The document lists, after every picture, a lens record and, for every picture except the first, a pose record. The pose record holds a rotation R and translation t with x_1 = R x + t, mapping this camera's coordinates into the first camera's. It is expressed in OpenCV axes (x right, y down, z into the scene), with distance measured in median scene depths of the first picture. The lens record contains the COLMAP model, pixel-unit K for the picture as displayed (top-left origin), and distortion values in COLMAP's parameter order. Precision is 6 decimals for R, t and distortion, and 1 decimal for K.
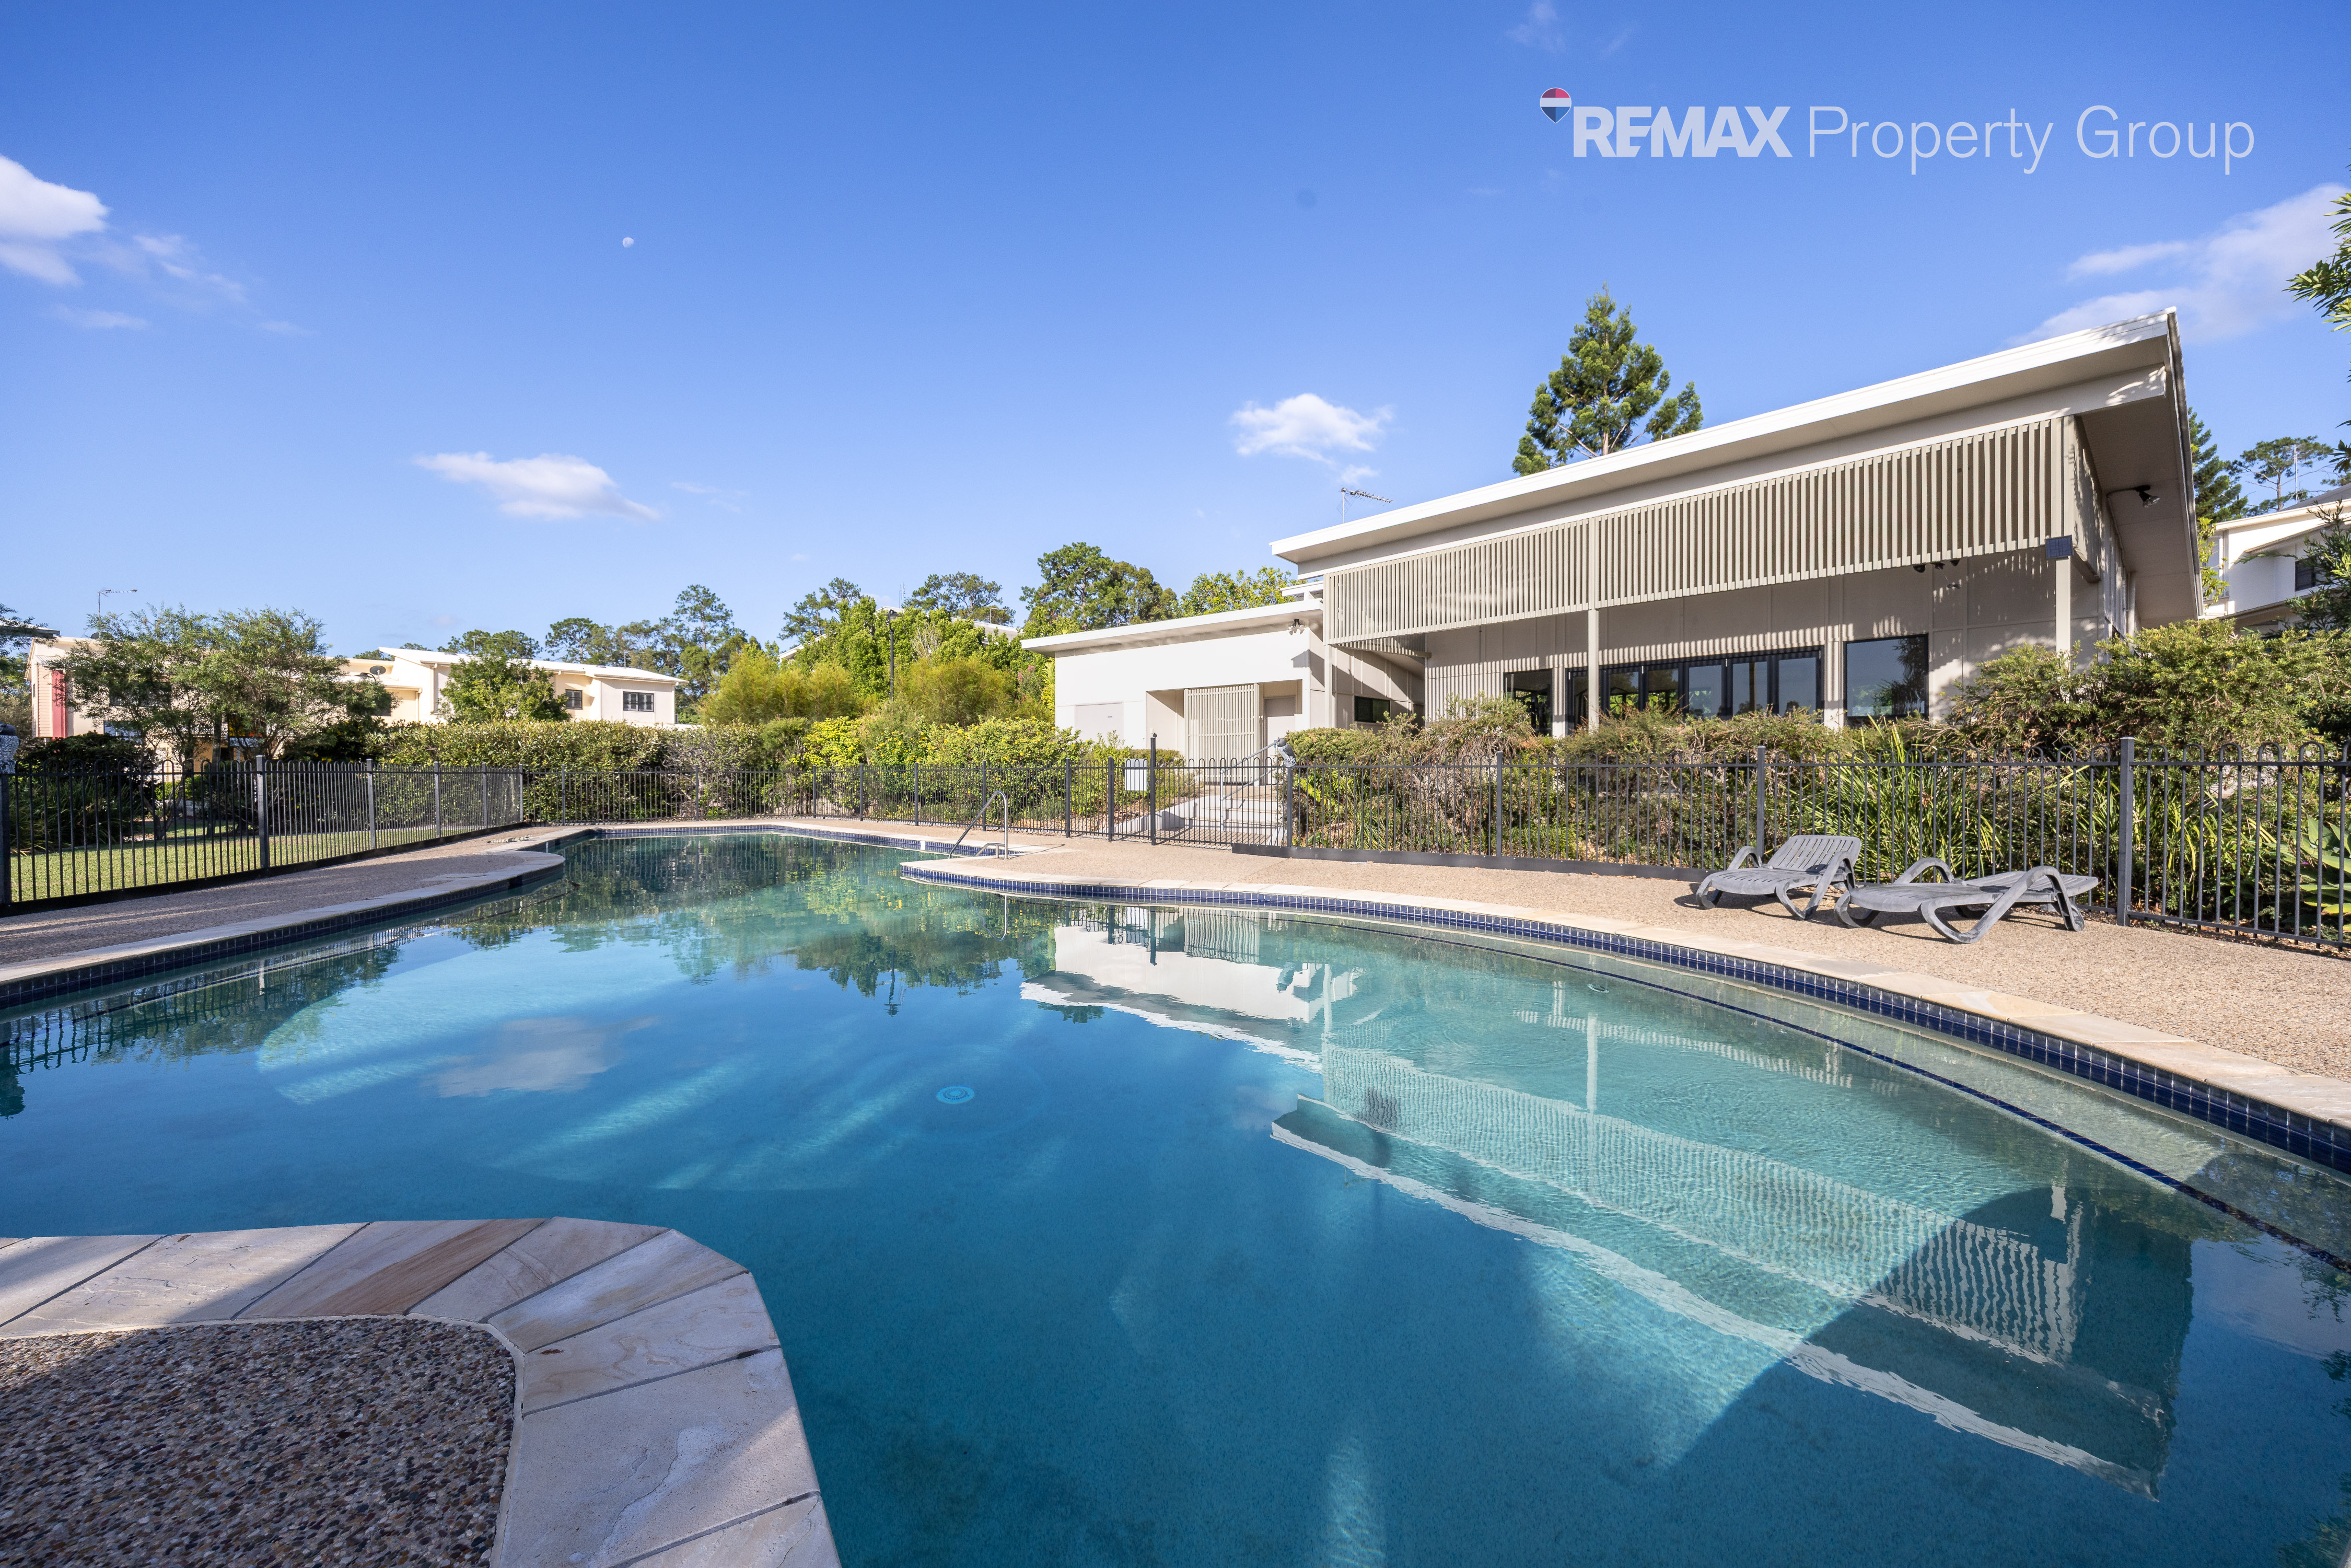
lens RADIAL K [[917.1, 0, 1175.5], [0, 917.1, 784.0], [0, 0, 1]] dist [-0.000044, -0.000011]
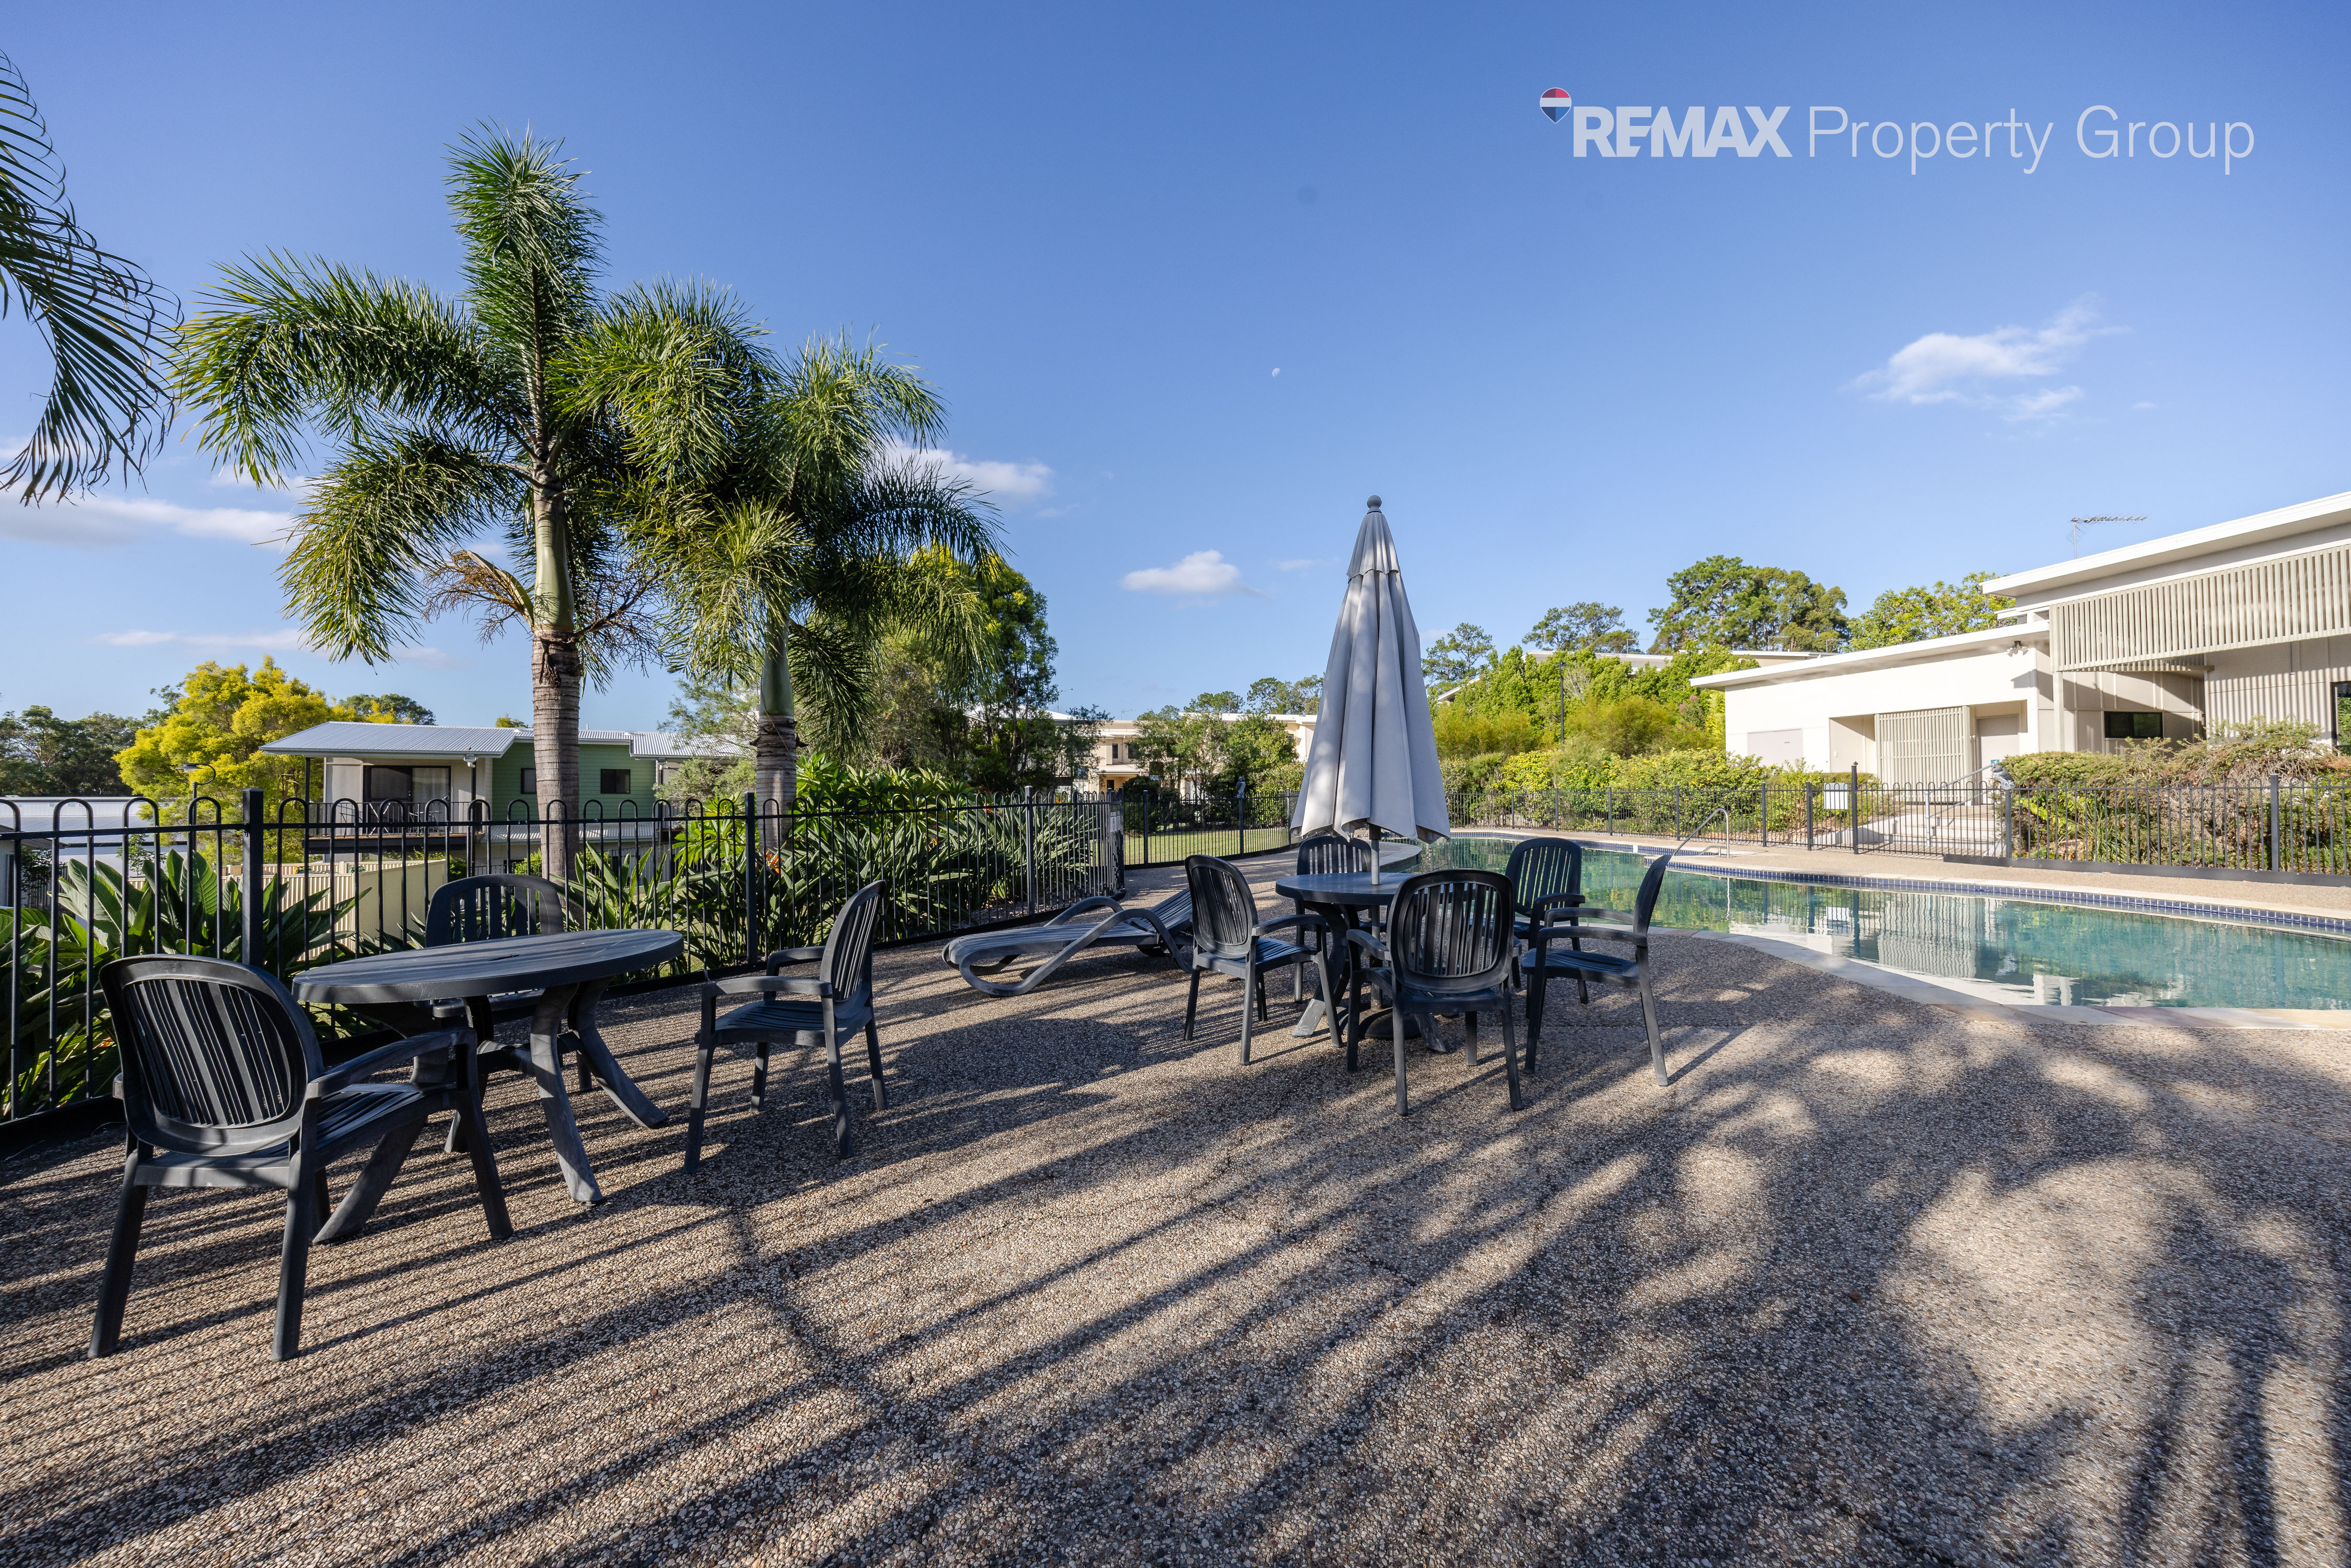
lens RADIAL K [[816.9, 0, 1175.5], [0, 816.9, 784.0], [0, 0, 1]] dist [-0.020338, -0.000155]
pose [[0.770972, -0.012565, -0.636745, -0.025165], [-0.002107, 0.999750, -0.022279, -0.000199], [0.636865, 0.018518, 0.770753, -0.258136]]
